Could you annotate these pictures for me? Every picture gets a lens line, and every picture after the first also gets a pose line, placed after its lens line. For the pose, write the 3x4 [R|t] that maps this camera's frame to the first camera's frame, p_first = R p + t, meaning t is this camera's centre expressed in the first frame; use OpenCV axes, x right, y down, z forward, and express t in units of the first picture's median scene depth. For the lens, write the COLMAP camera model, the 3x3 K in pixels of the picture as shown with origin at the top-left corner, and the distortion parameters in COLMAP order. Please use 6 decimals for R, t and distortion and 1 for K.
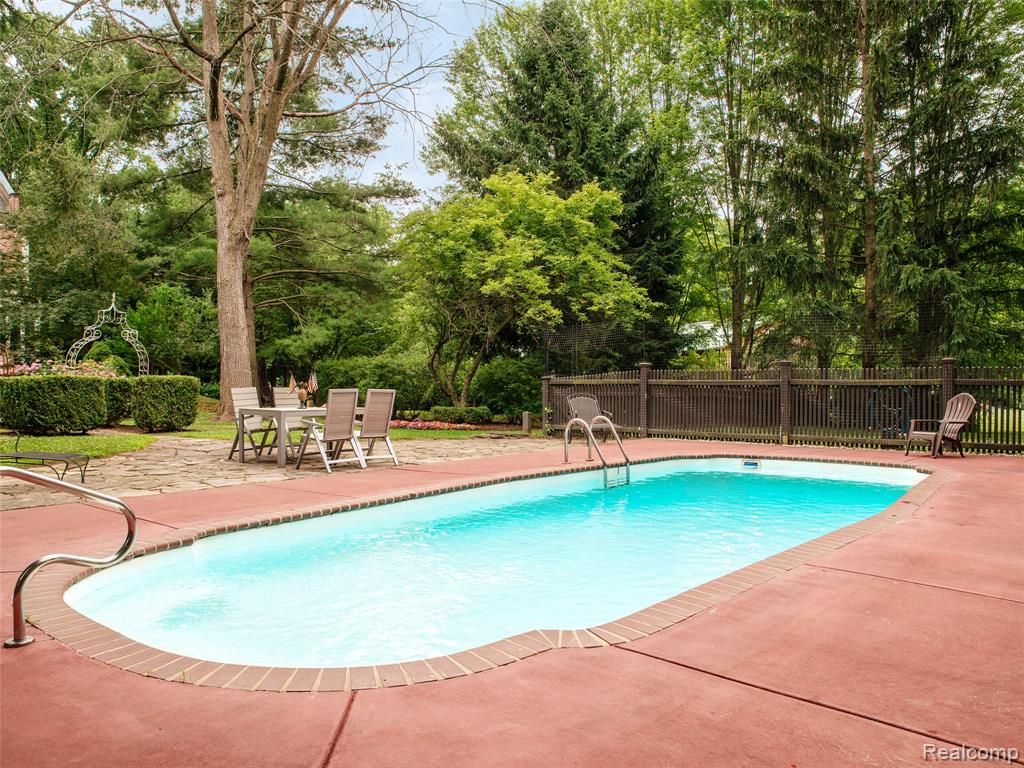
lens RADIAL K [[842.4, 0, 512.7], [0, 842.4, 401.3], [0, 0, 1]] dist [-0.004620, -0.001392]
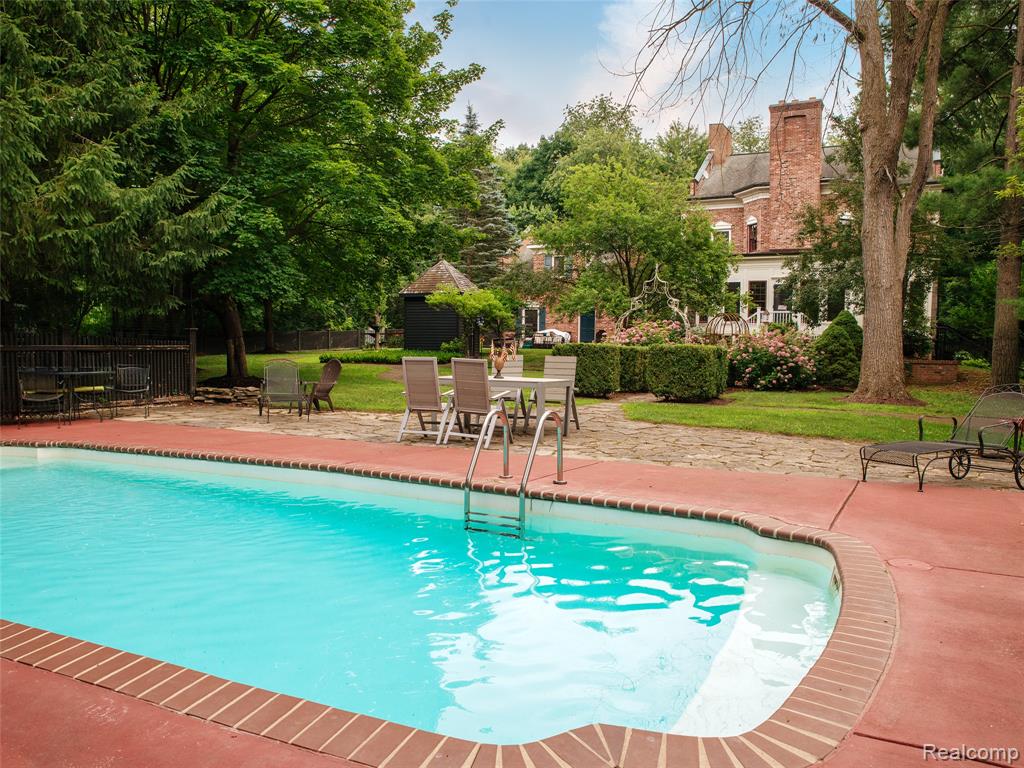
lens RADIAL K [[842.4, 0, 512.7], [0, 842.4, 401.3], [0, 0, 1]] dist [-0.004620, -0.001392]
pose [[0.148877, 0.066149, -0.986641, 0.514277], [-0.038845, 0.997381, 0.061008, -0.016634], [0.988093, 0.029244, 0.151056, 0.675431]]
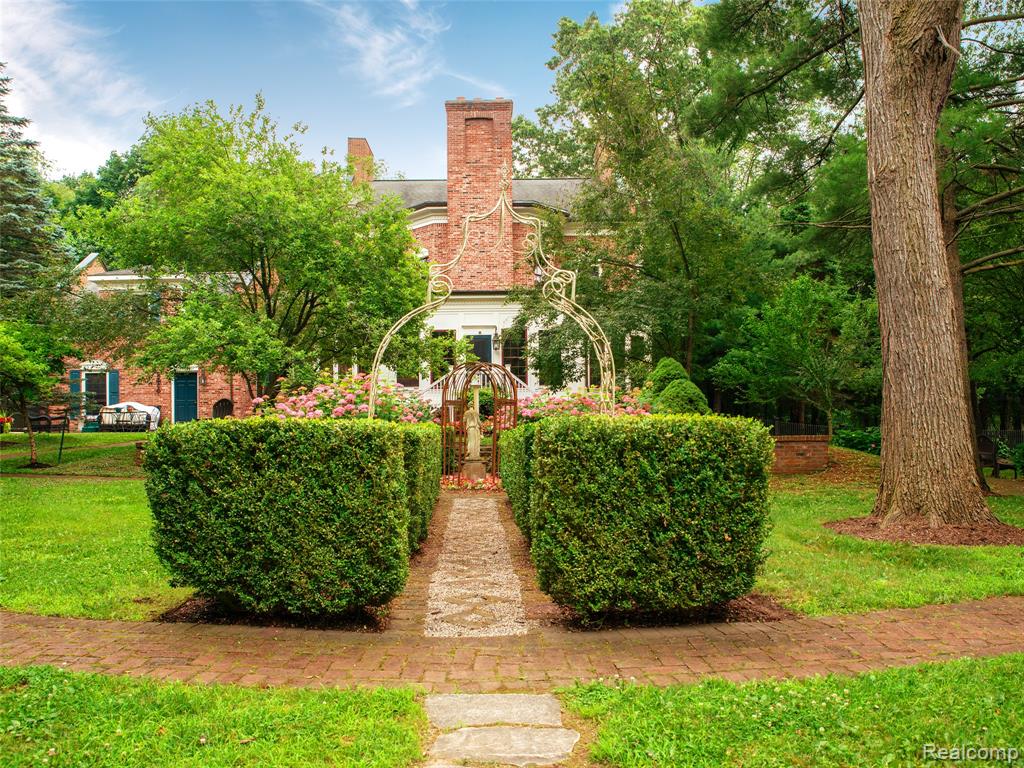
lens RADIAL K [[698.4, 0, 490.7], [0, 698.4, 430.2], [0, 0, 1]] dist [-0.088448, 0.001695]
pose [[0.632479, 0.001920, -0.774575, -0.272850], [-0.009492, 0.999941, -0.005272, -0.024202], [0.774519, 0.010686, 0.632460, 0.827894]]
